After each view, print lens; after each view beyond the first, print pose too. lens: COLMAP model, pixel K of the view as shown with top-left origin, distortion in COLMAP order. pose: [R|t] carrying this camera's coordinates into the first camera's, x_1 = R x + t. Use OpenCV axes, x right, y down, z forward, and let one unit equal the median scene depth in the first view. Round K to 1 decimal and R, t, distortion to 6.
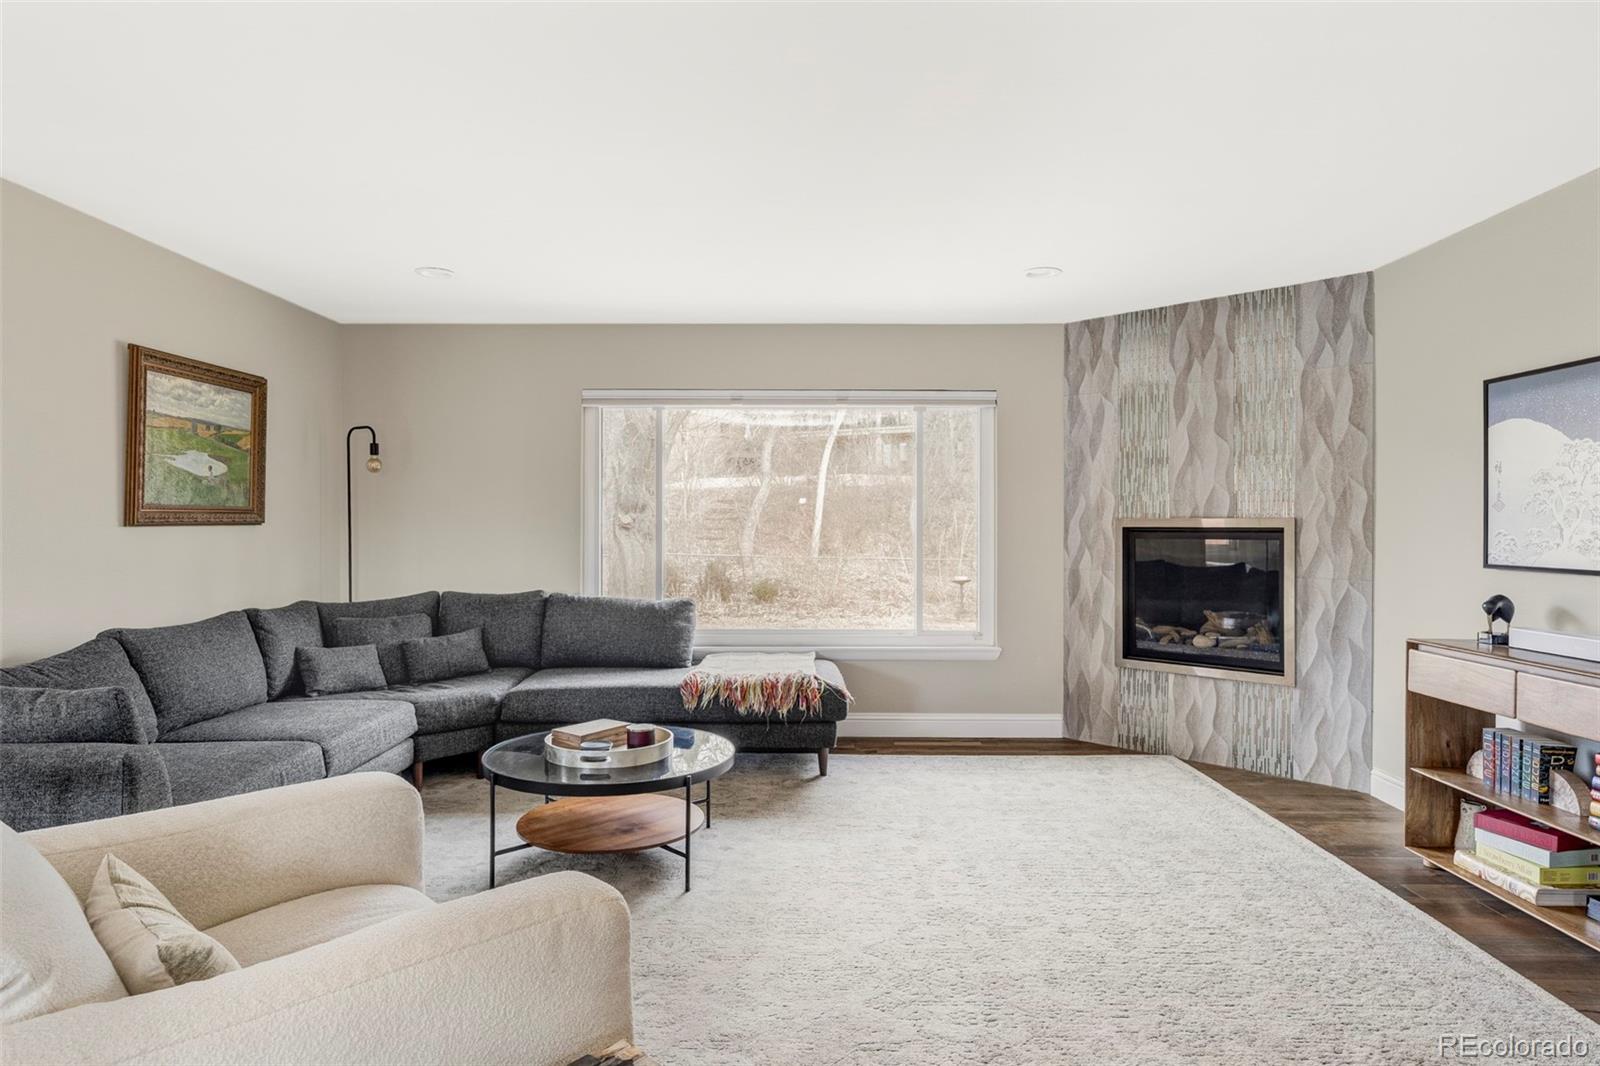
lens RADIAL K [[927.8, 0, 791.9], [0, 927.8, 517.6], [0, 0, 1]] dist [0.001071, 0.000718]
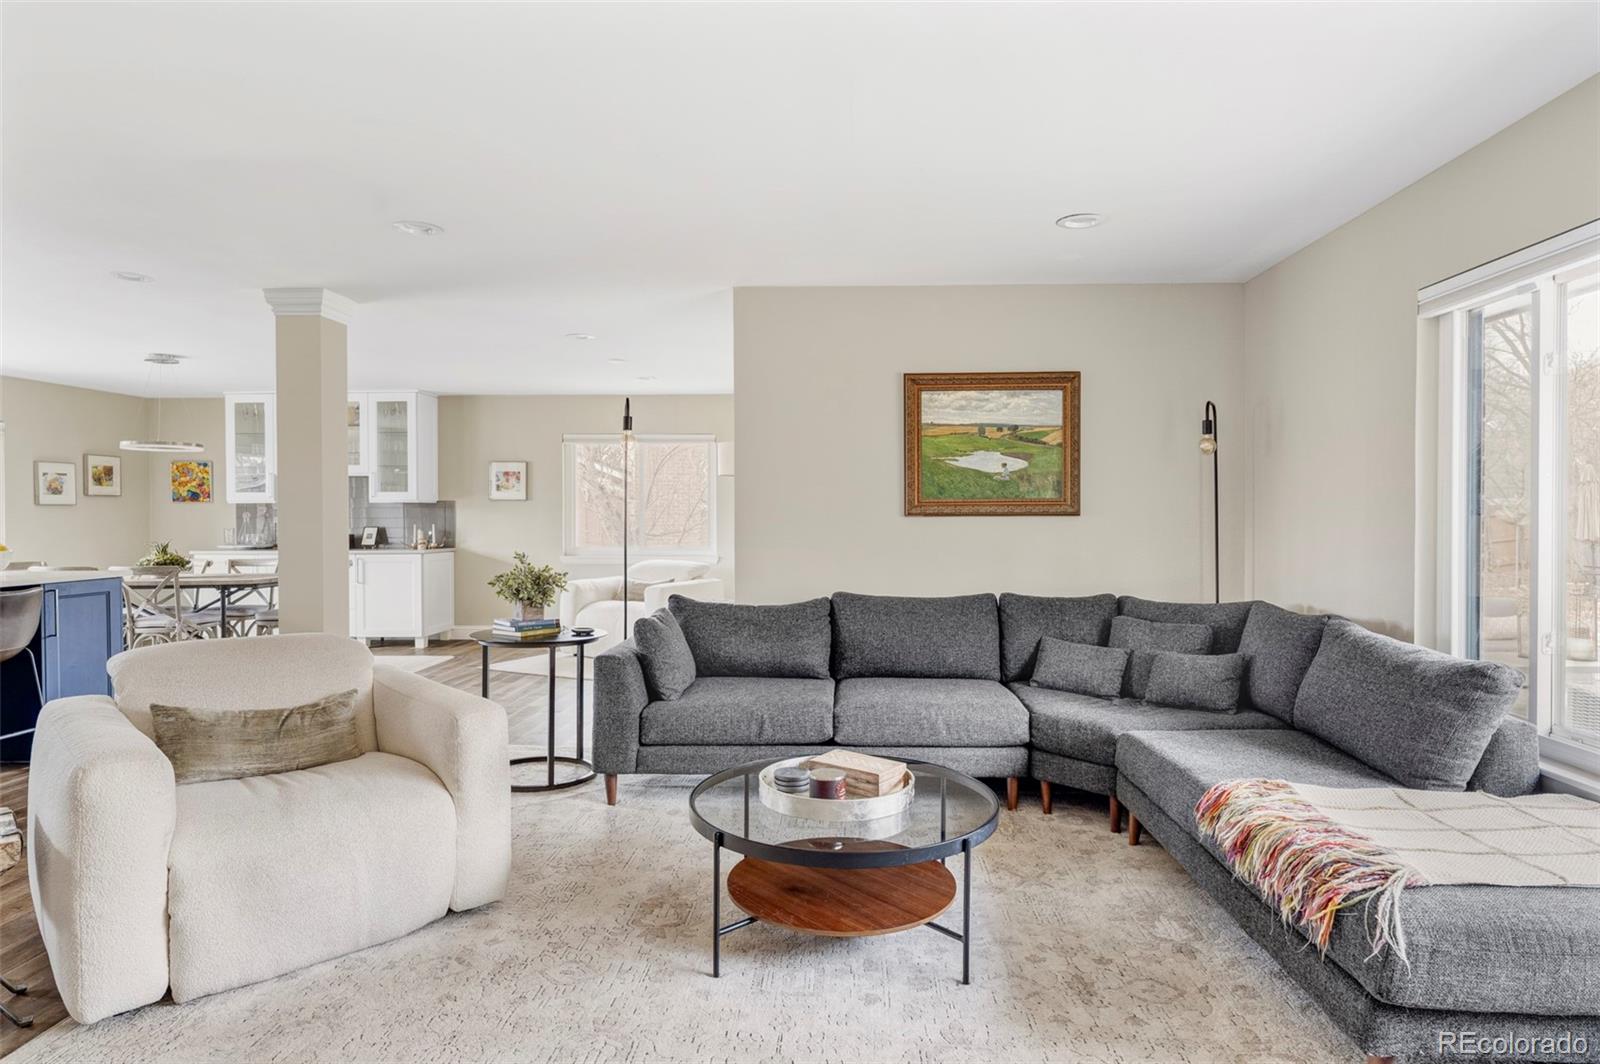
lens RADIAL K [[892.0, 0, 812.0], [0, 892.0, 528.2], [0, 0, 1]] dist [0.001004, -0.000360]
pose [[-0.032269, 0.008765, -0.999441, 0.461178], [0.004812, 0.999951, 0.008615, 0.012664], [0.999468, -0.004531, -0.032310, 0.805083]]
